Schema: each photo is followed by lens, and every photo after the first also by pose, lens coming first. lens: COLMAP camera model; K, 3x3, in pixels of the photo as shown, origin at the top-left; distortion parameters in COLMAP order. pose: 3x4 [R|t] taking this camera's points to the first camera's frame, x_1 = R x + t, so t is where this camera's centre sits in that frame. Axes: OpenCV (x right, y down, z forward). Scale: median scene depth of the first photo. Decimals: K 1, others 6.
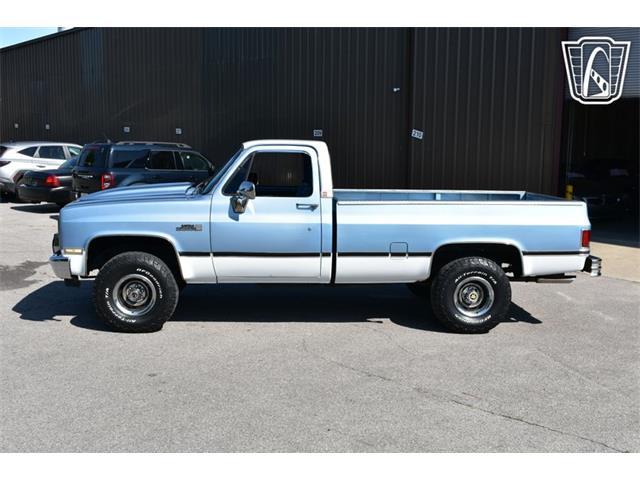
lens RADIAL K [[772.5, 0, 320.0], [0, 772.5, 240.0], [0, 0, 1]] dist [-0.006391, -0.025037]
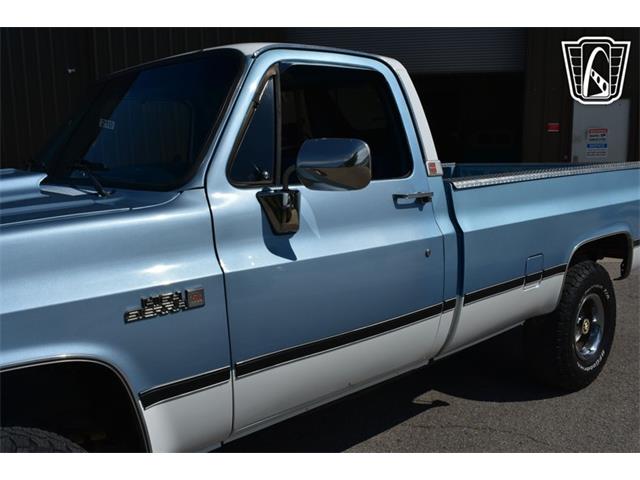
lens RADIAL K [[604.6, 0, 334.0], [0, 604.6, 239.9], [0, 0, 1]] dist [-0.000856, -0.001003]
pose [[0.771923, -0.121546, 0.623988, -0.255943], [0.113004, 0.992155, 0.053465, -0.044321], [-0.625592, 0.029243, 0.779602, 0.771139]]
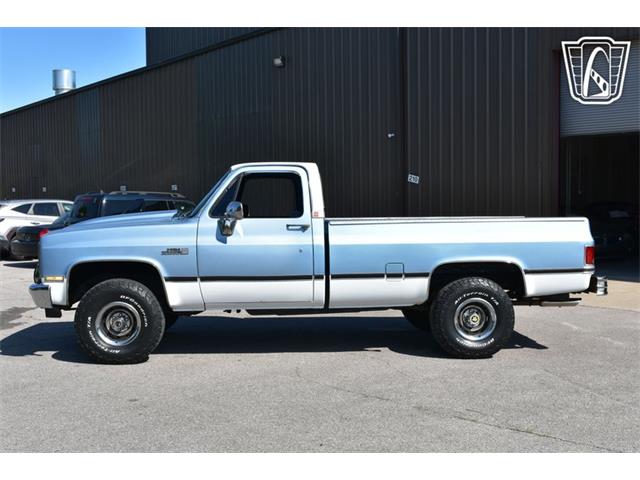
lens RADIAL K [[772.5, 0, 320.0], [0, 772.5, 240.0], [0, 0, 1]] dist [-0.006391, -0.025037]
pose [[0.999731, -0.023172, -0.000325, 0.010830], [0.023057, 0.995968, -0.086691, 0.056071], [0.002332, 0.086660, 0.996235, 0.044196]]
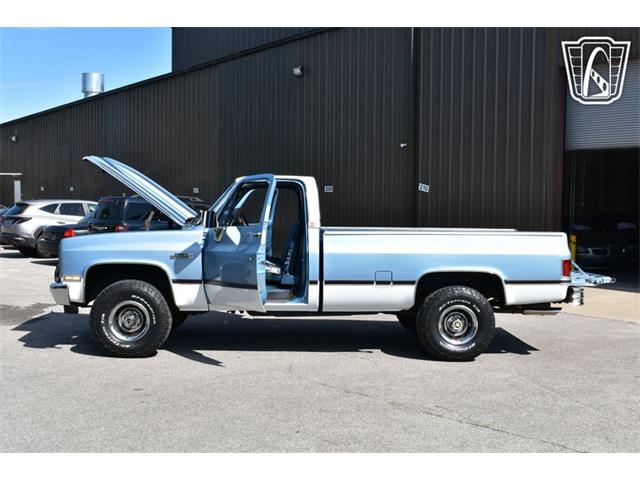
lens RADIAL K [[772.5, 0, 320.0], [0, 772.5, 240.0], [0, 0, 1]] dist [-0.006391, -0.025037]
pose [[0.999453, -0.001769, -0.033009, 0.051511], [-0.001202, 0.995963, -0.089760, 0.055219], [0.033035, 0.089751, 0.995416, -0.038996]]
